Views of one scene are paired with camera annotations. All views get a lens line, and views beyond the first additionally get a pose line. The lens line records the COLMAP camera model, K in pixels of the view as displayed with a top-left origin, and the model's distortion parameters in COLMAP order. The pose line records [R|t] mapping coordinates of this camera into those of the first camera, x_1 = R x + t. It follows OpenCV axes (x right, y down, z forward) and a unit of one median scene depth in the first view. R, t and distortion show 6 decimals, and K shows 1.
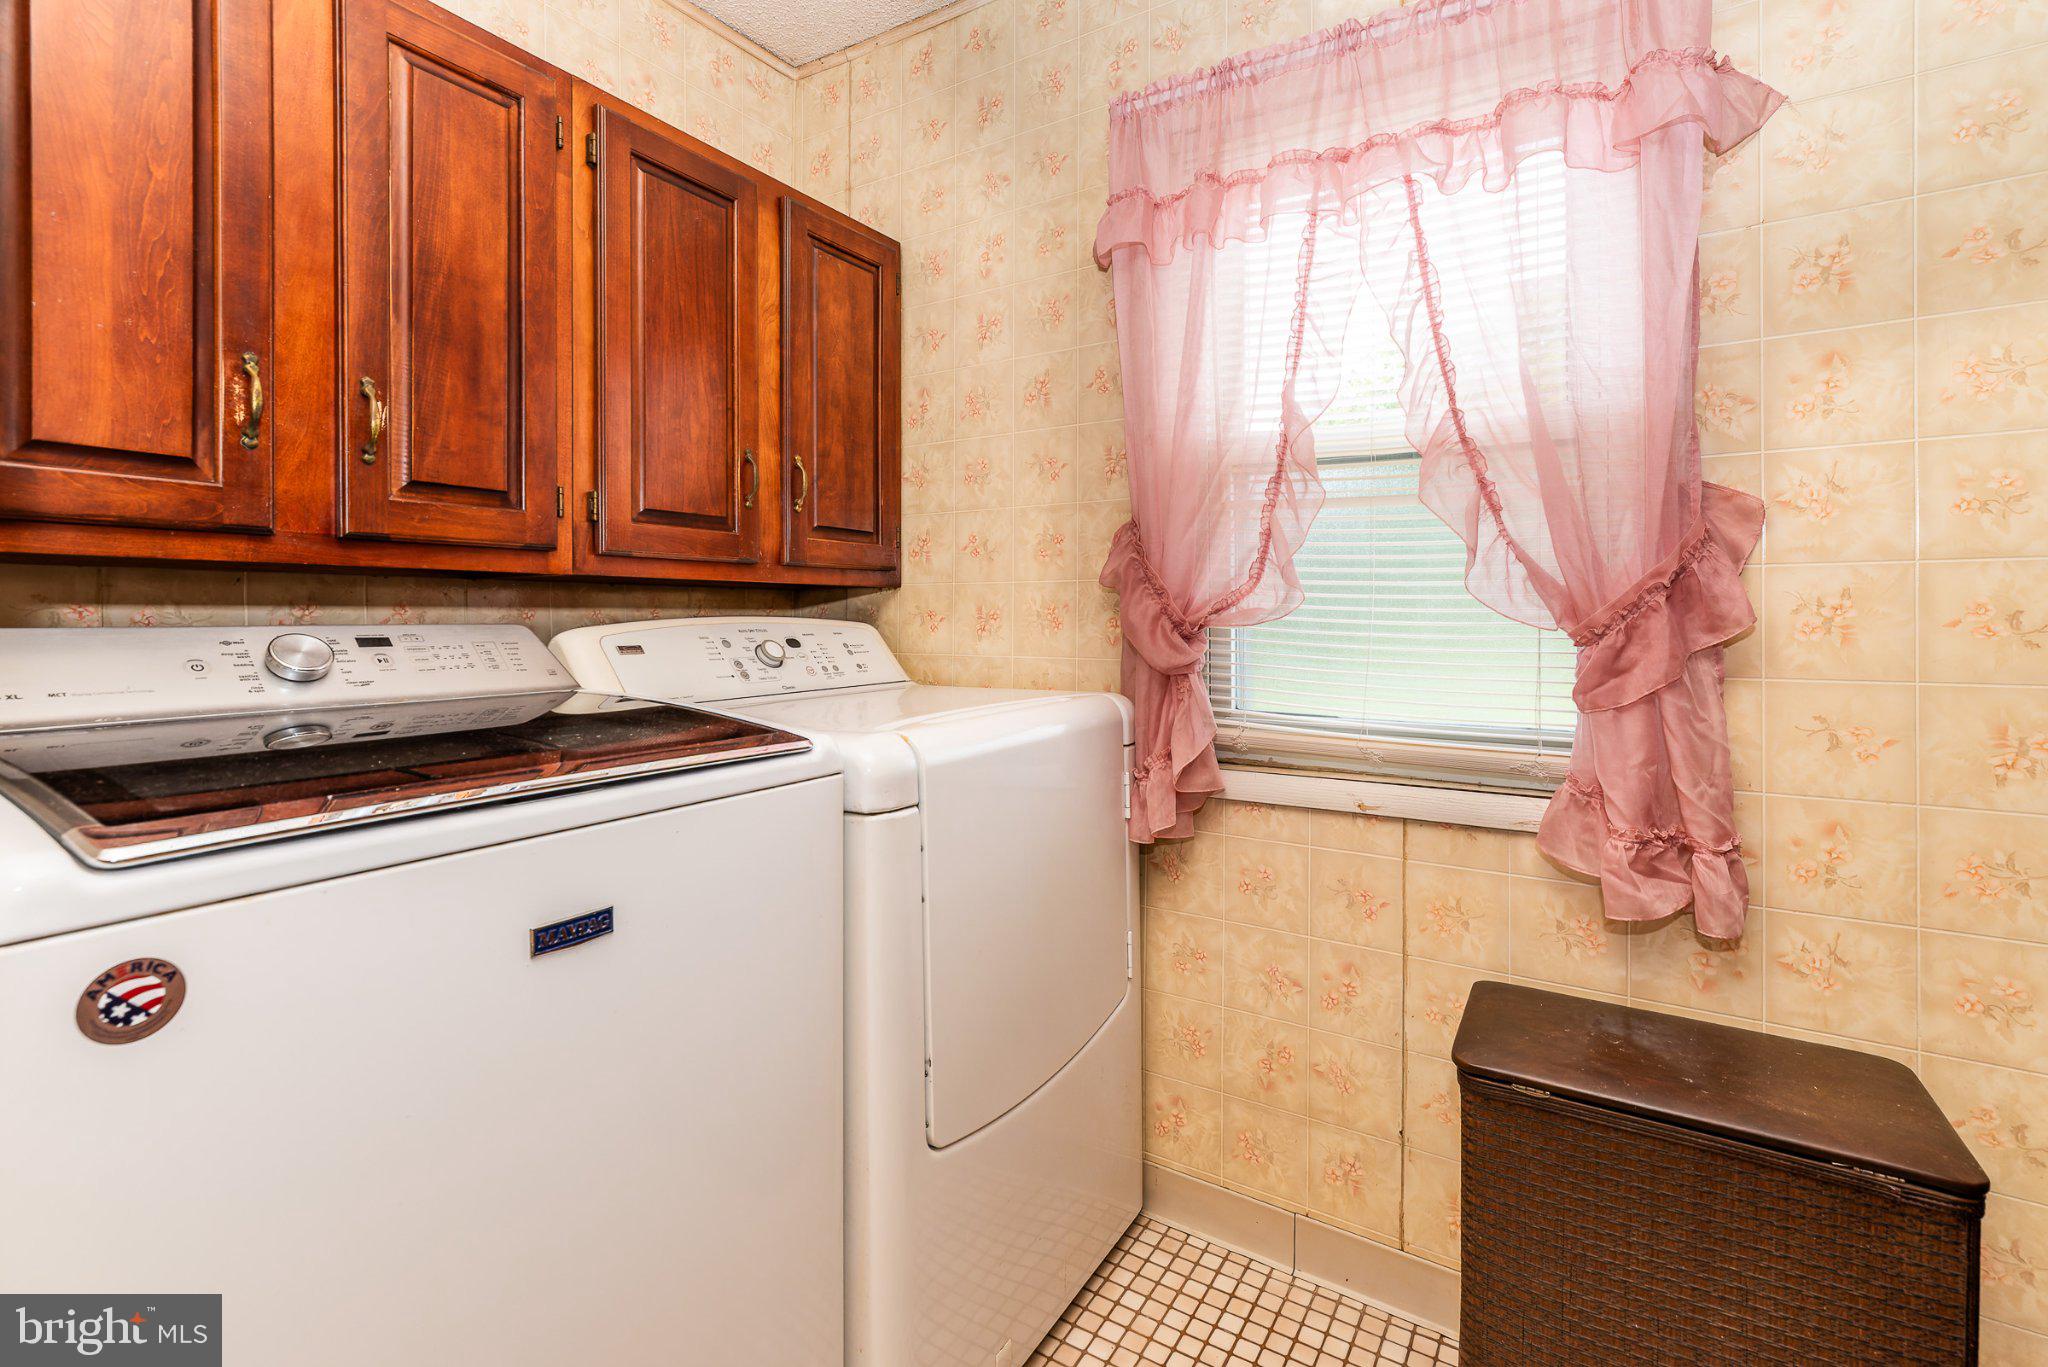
lens RADIAL K [[899.0, 0, 1015.1], [0, 899.0, 633.7], [0, 0, 1]] dist [-0.001941, 0.004831]
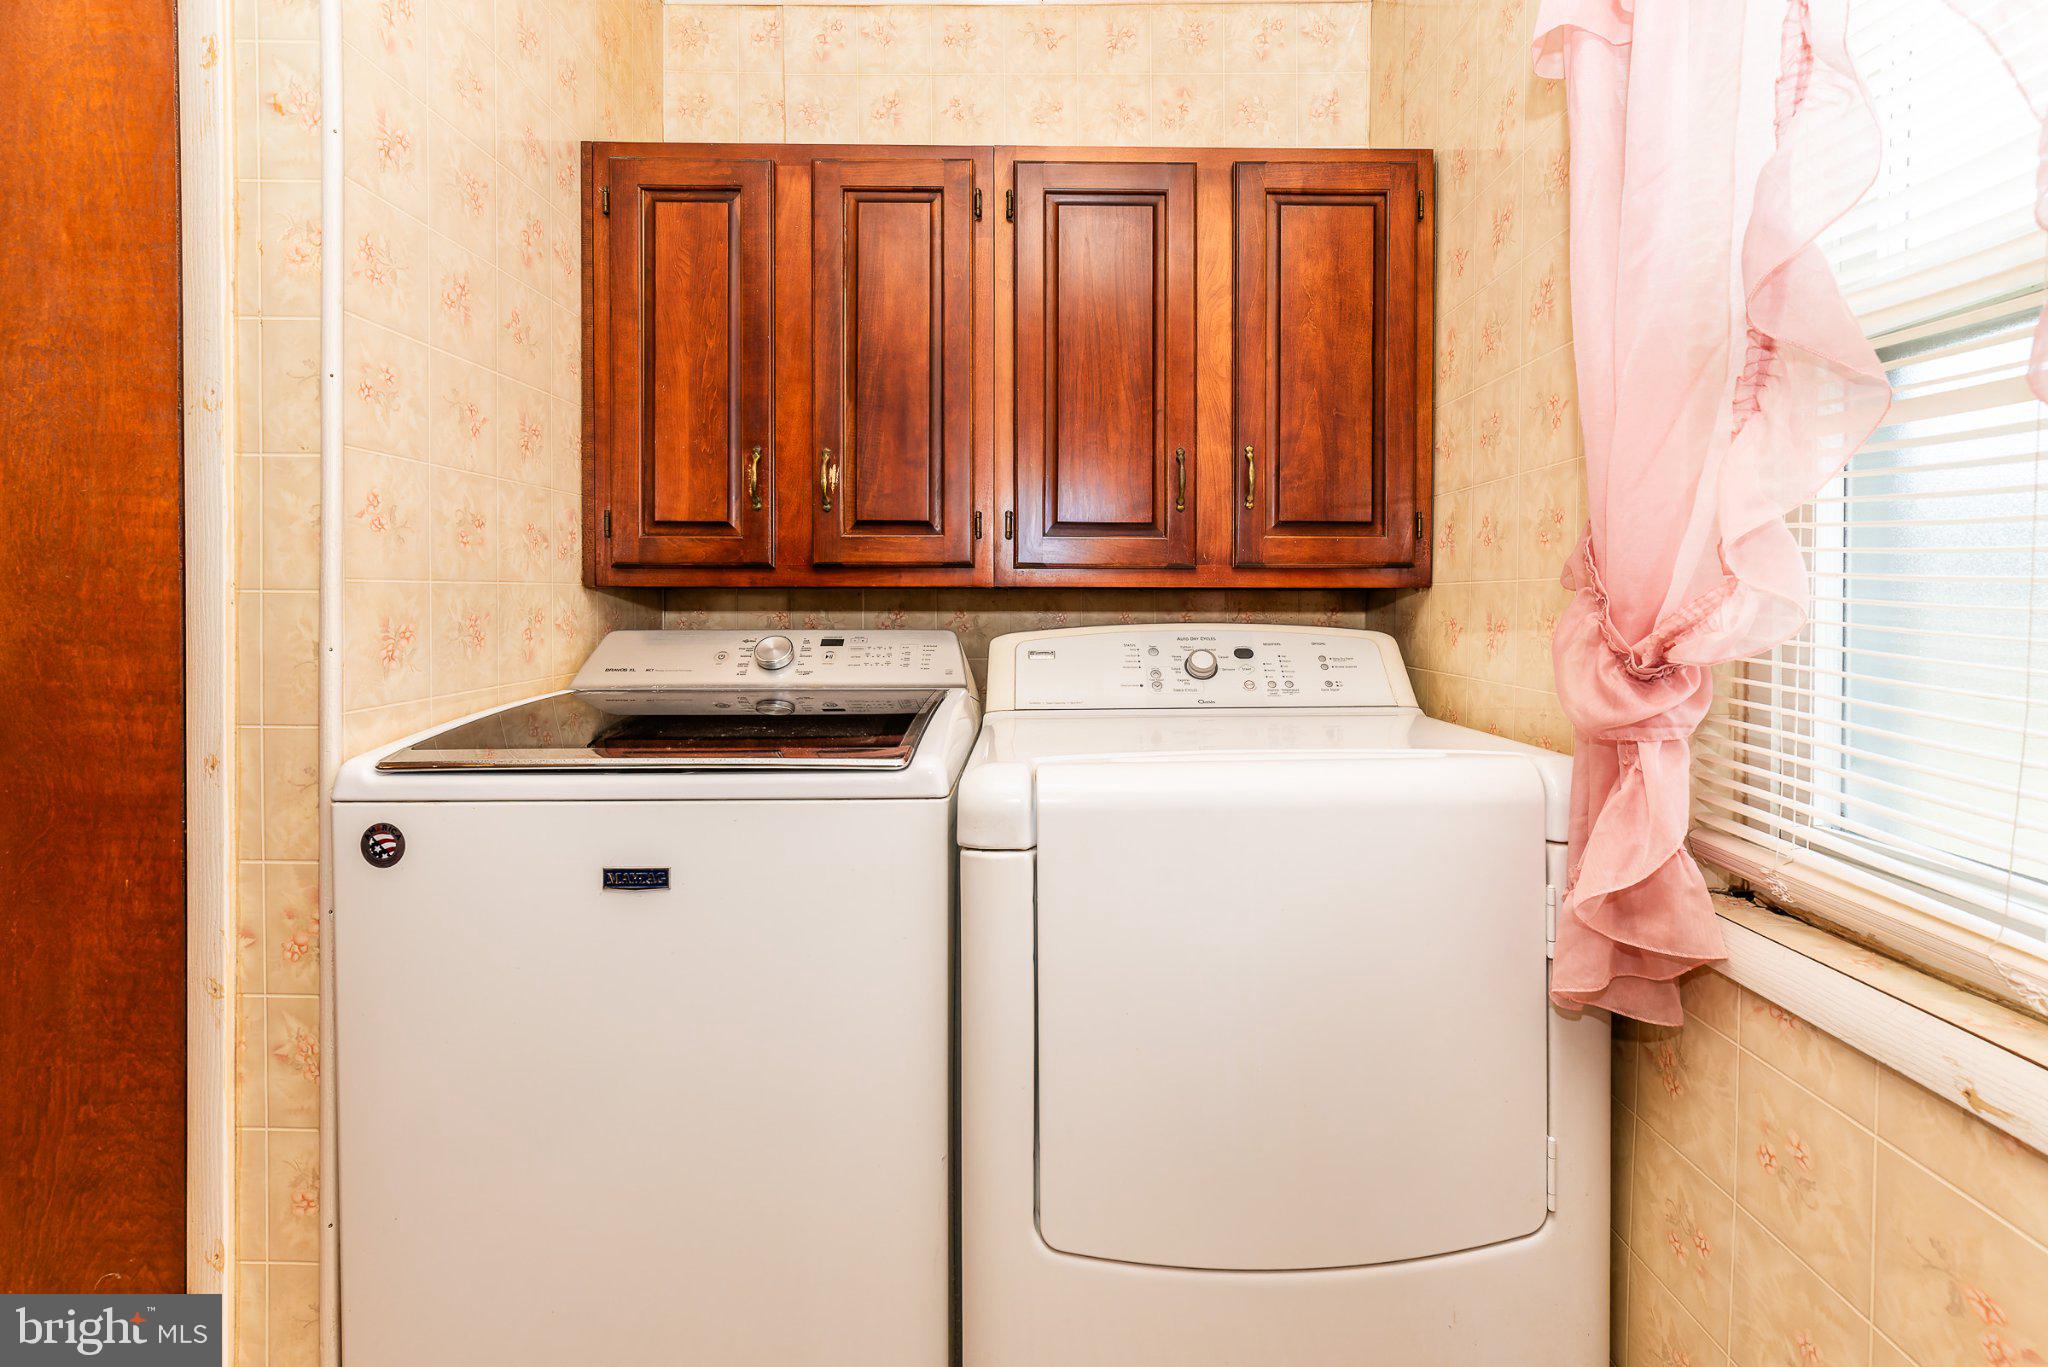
lens RADIAL K [[899.0, 0, 1015.1], [0, 899.0, 633.7], [0, 0, 1]] dist [-0.001941, 0.004831]
pose [[0.580334, 0.028953, -0.813864, 0.456263], [-0.018304, 0.999579, 0.022508, -0.032514], [0.814173, 0.001835, 0.580620, 0.359961]]
